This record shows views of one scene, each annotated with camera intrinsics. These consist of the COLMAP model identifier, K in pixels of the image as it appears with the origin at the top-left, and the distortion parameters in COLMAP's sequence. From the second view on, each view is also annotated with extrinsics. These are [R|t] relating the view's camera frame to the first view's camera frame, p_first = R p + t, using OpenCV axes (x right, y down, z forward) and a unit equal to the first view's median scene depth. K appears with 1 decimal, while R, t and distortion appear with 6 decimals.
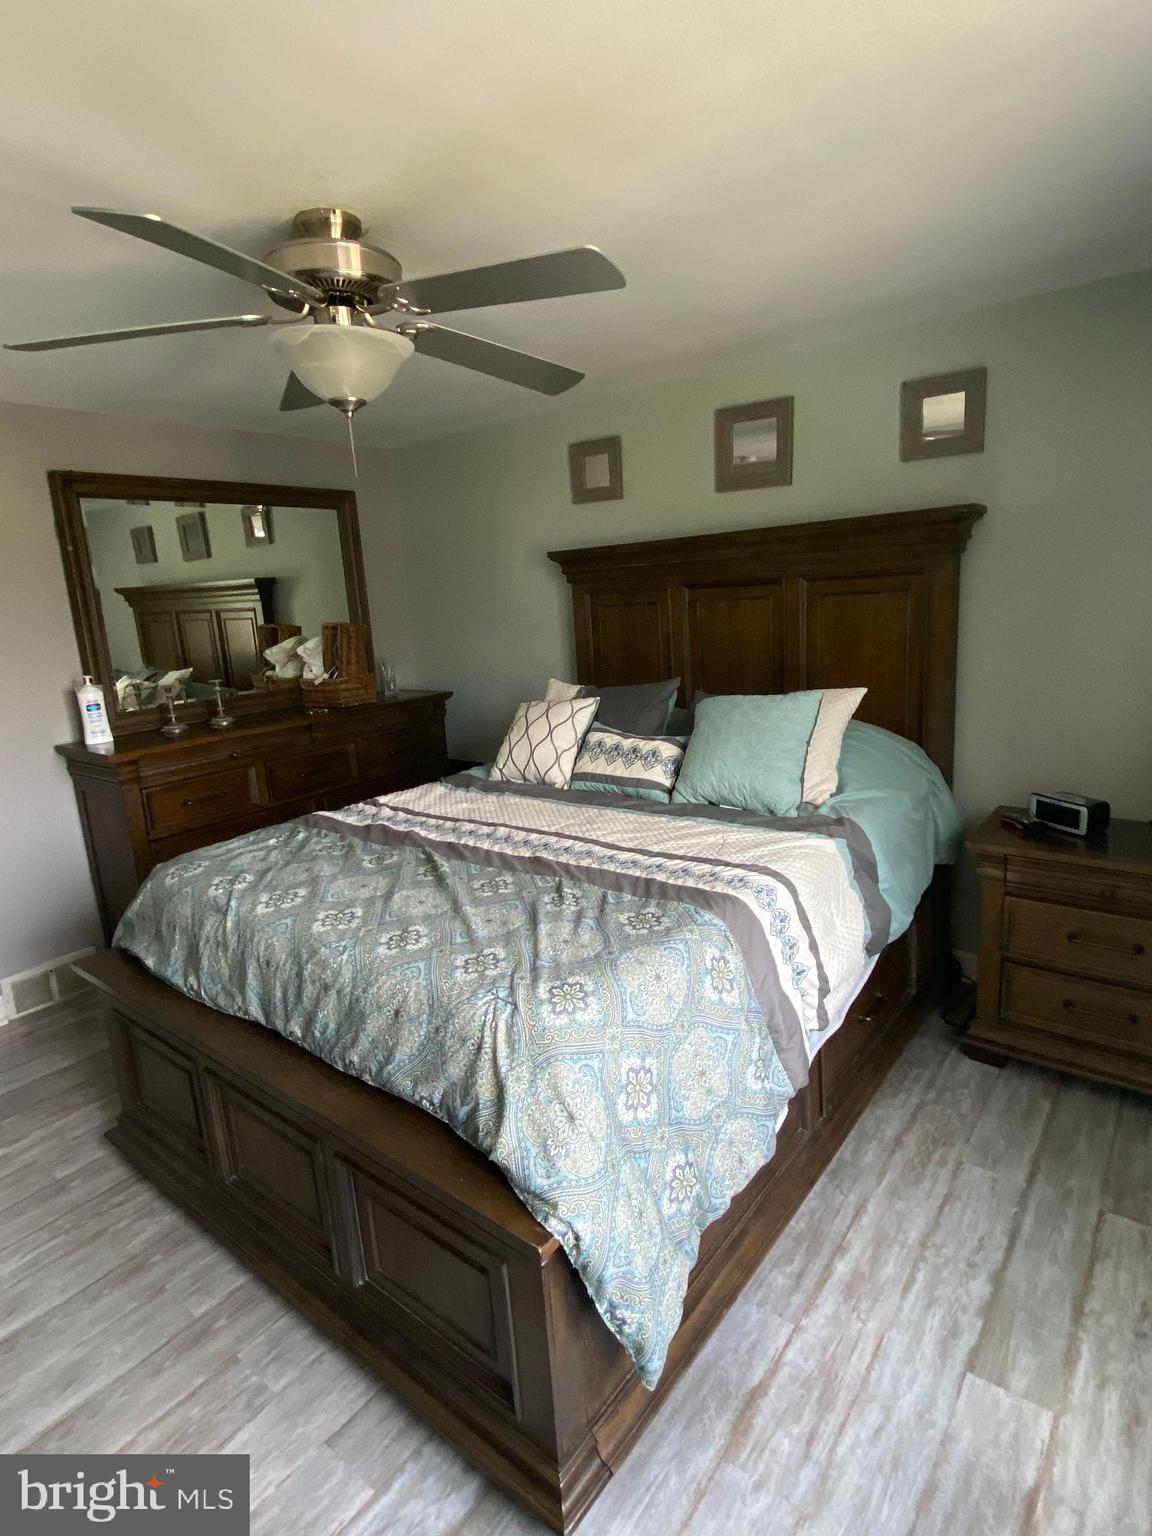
lens RADIAL K [[816.1, 0, 577.6], [0, 816.1, 764.3], [0, 0, 1]] dist [0.022494, -0.005824]
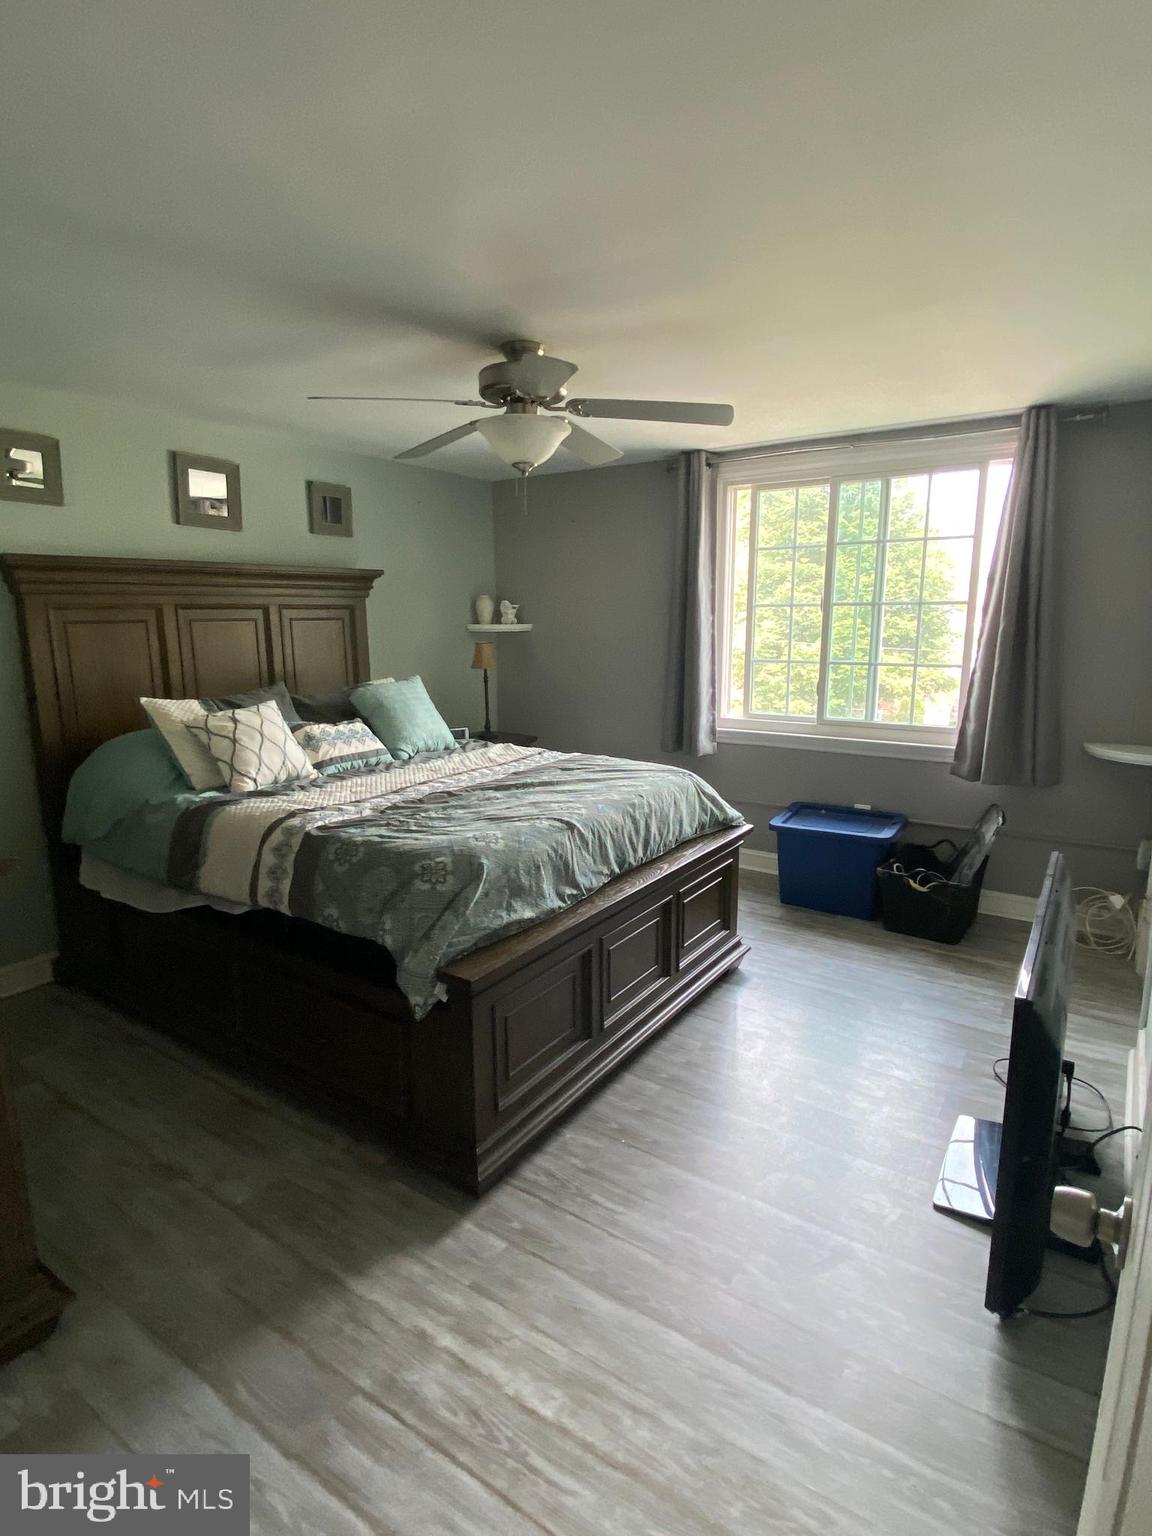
lens RADIAL K [[816.1, 0, 575.5], [0, 816.1, 770.7], [0, 0, 1]] dist [0.022494, -0.005824]
pose [[-0.072456, -0.152699, 0.985613, -1.159549], [0.222262, 0.960888, 0.165207, -0.086713], [-0.972291, 0.231035, -0.035683, 0.693193]]
